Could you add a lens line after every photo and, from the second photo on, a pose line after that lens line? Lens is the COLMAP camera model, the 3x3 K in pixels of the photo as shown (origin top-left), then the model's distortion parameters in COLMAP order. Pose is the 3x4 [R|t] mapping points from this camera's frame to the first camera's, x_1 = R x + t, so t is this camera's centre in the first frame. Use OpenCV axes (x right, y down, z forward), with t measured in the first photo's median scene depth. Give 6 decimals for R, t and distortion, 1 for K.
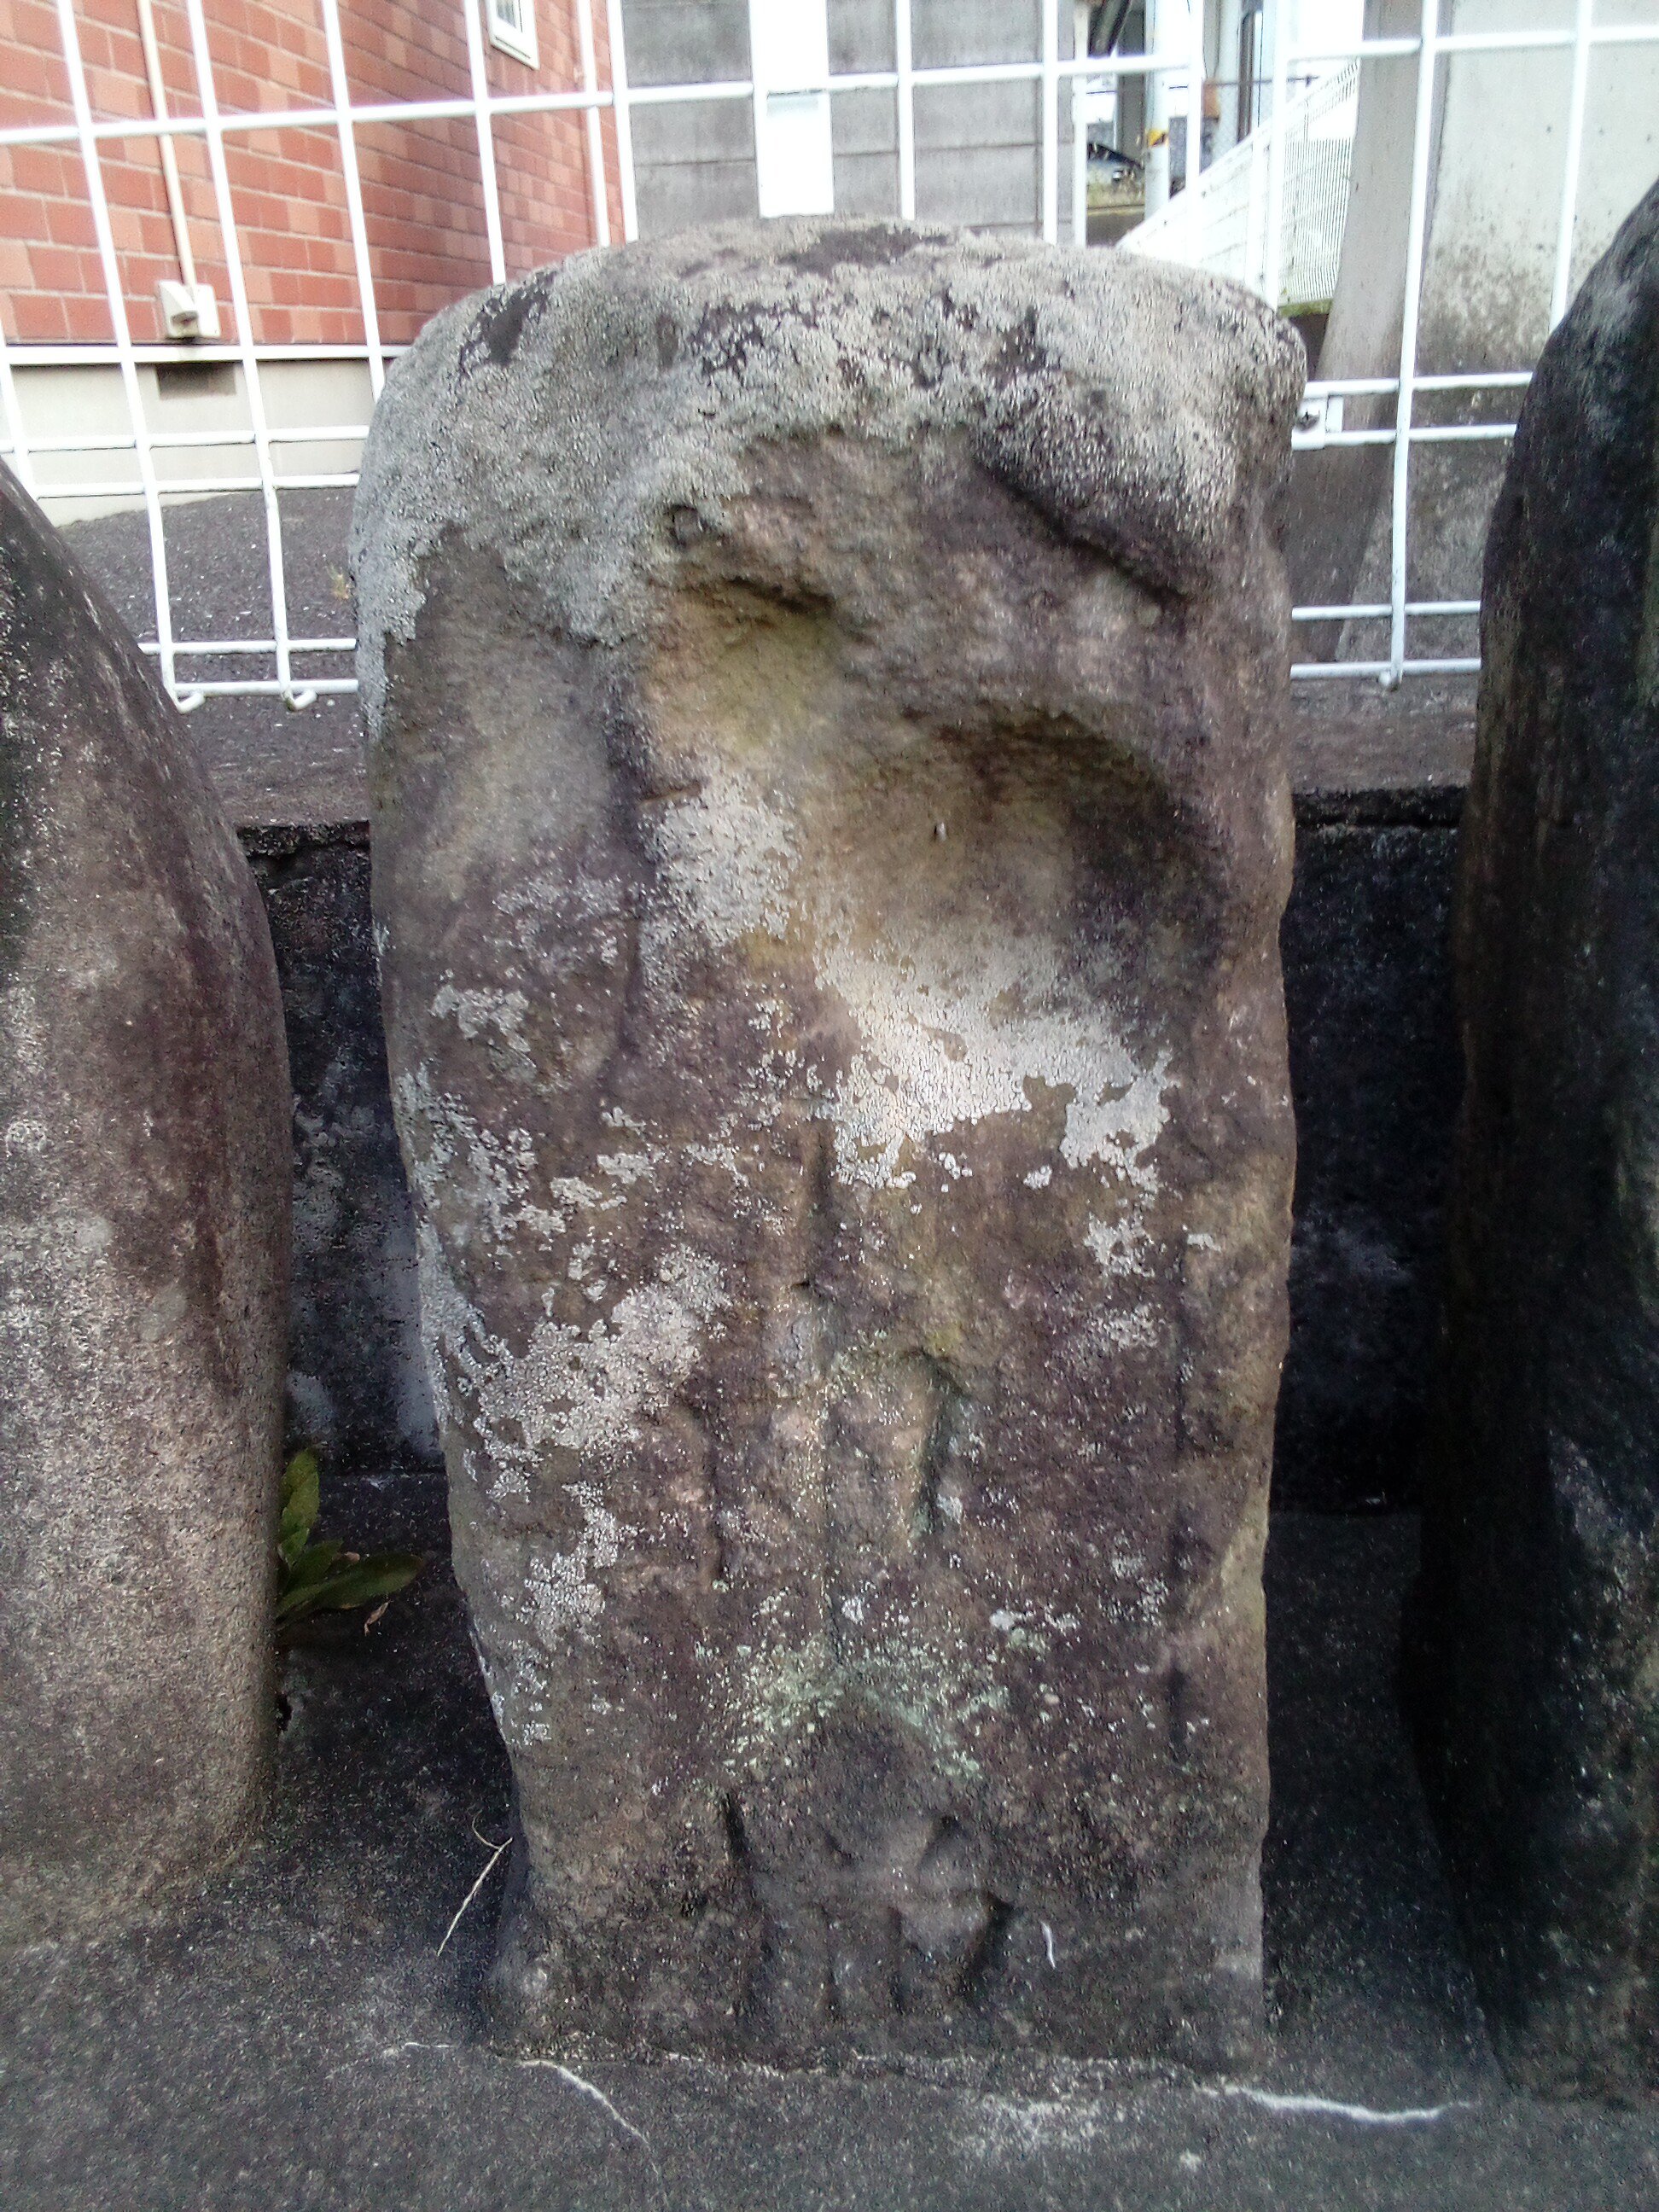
lens RADIAL K [[1844.5, 0, 865.8], [0, 1844.5, 1118.8], [0, 0, 1]] dist [0.071456, -0.092727]
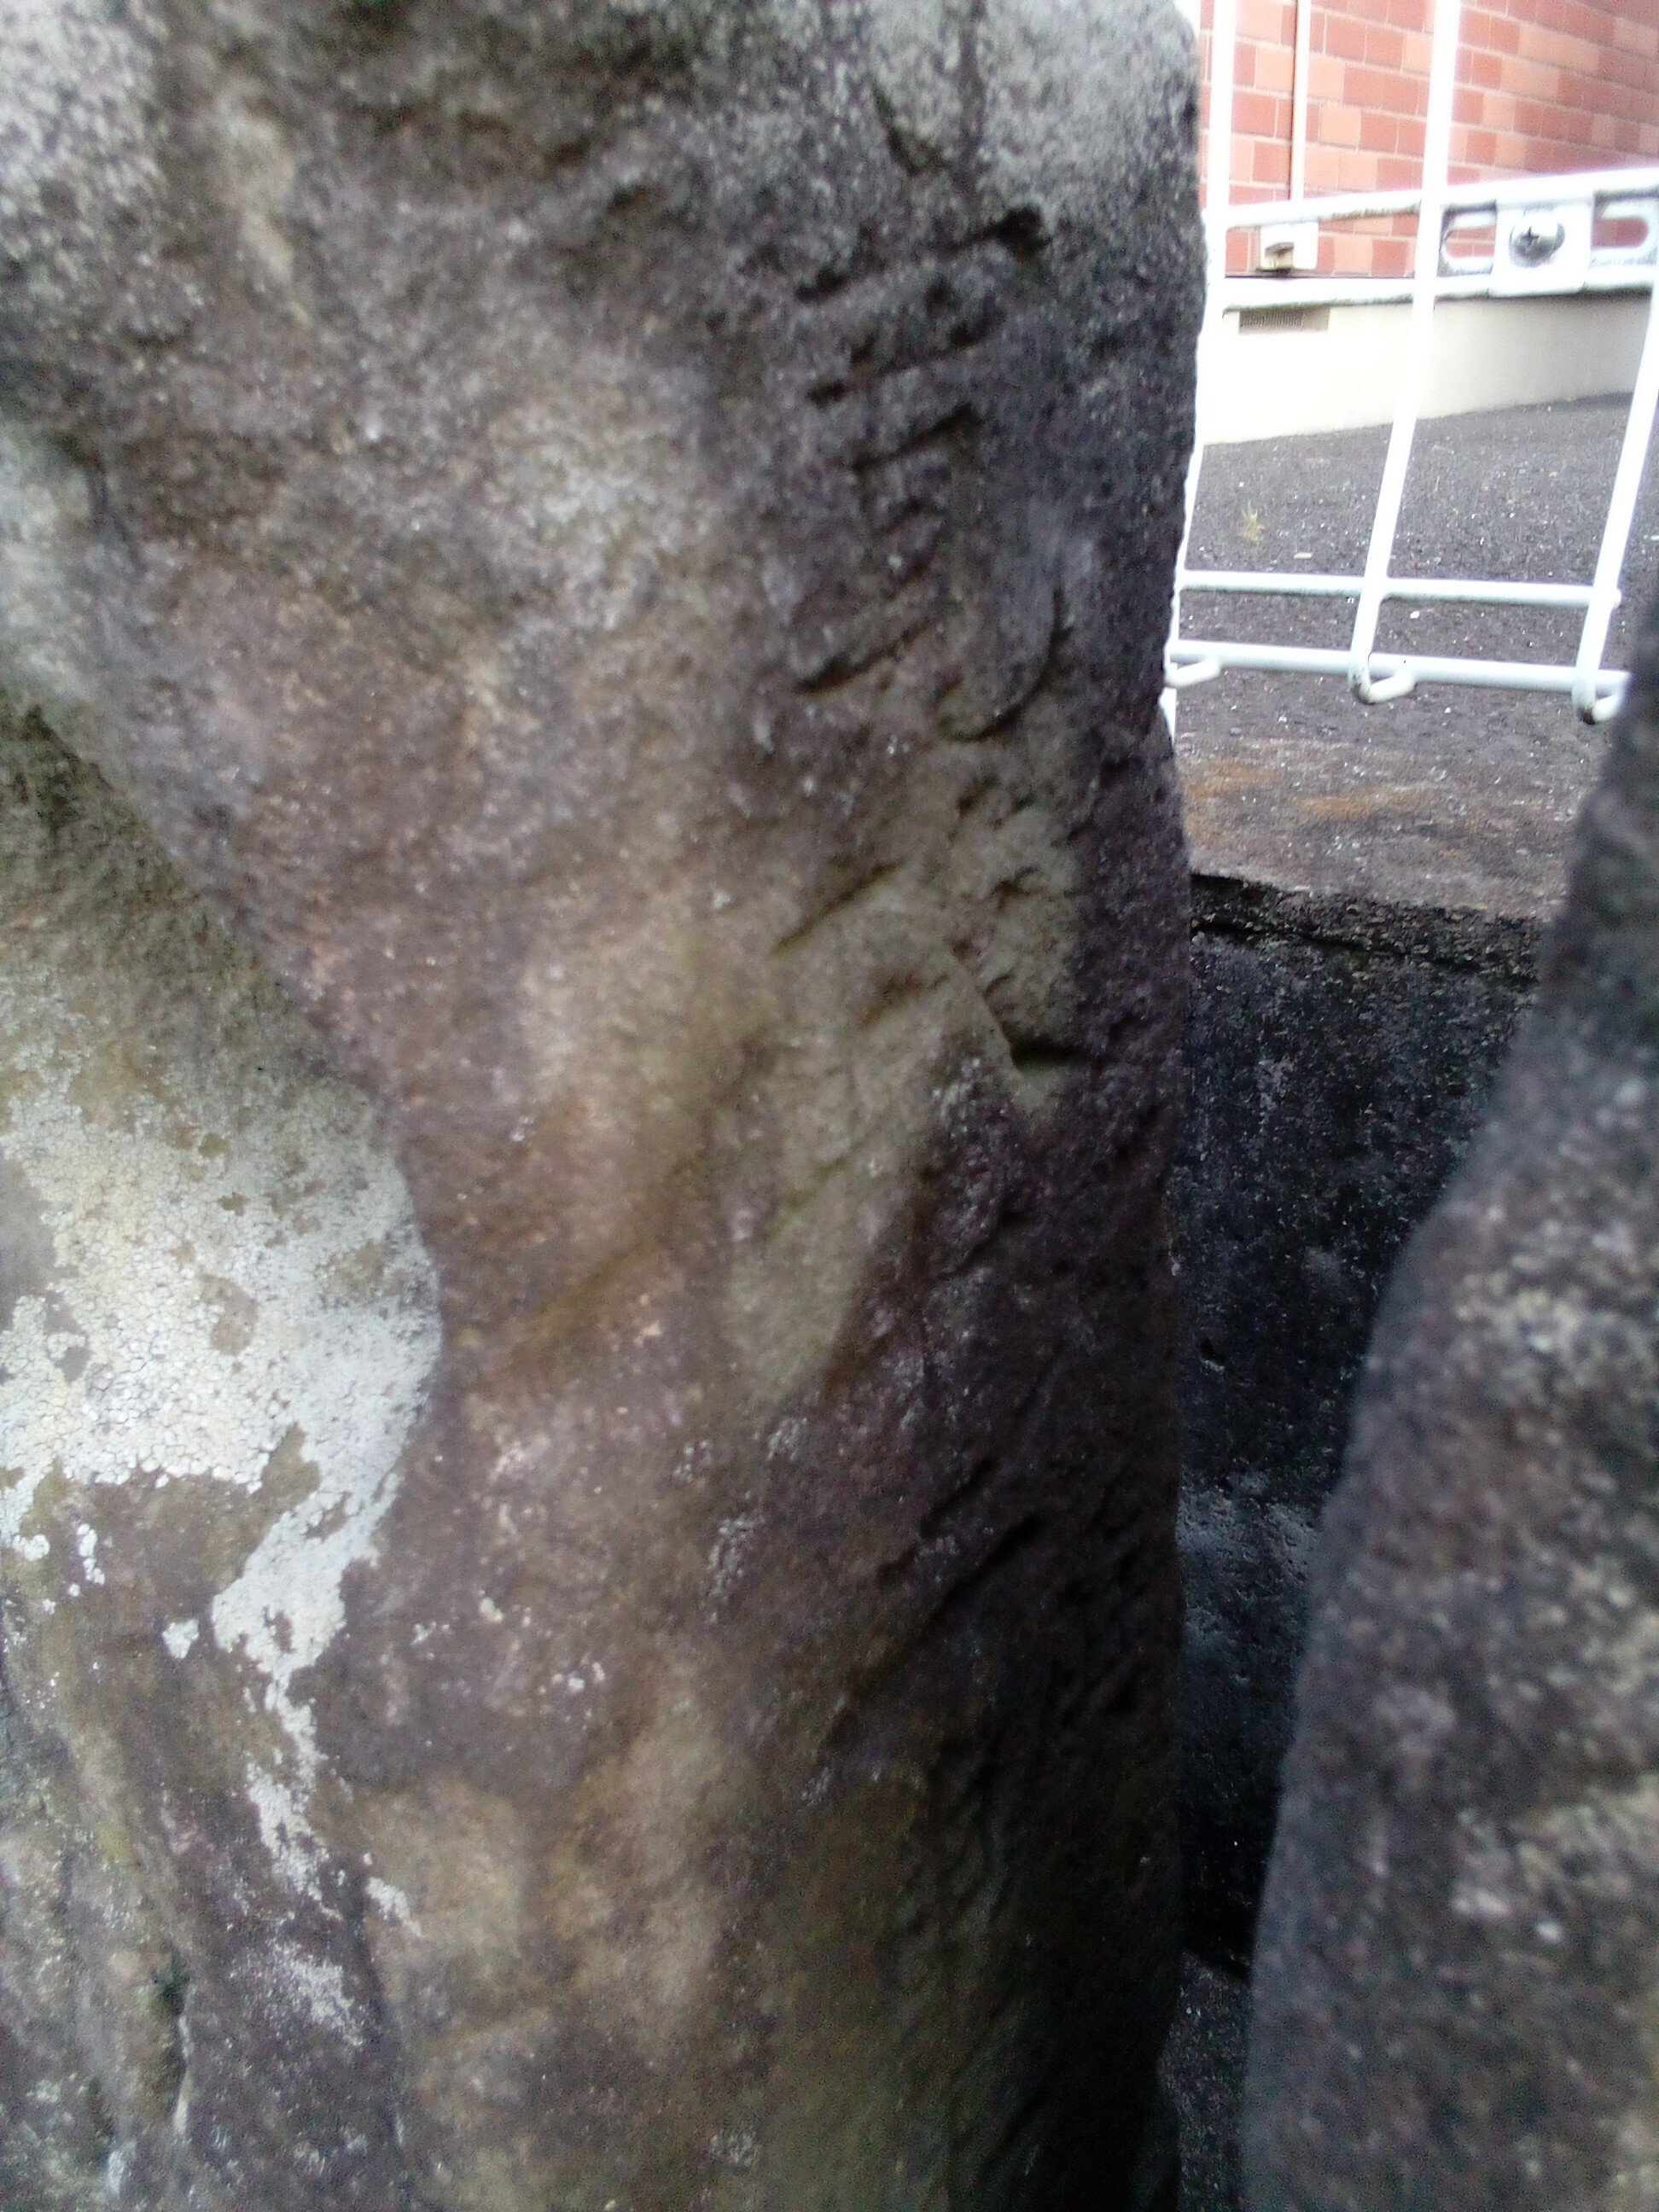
lens RADIAL K [[1854.5, 0, 827.1], [0, 1854.5, 1118.7], [0, 0, 1]] dist [0.073211, -0.124326]
pose [[0.826999, 0.225867, -0.514836, 0.421729], [-0.214252, 0.973261, 0.082825, -0.165858], [0.519777, 0.041809, 0.853278, 0.593351]]
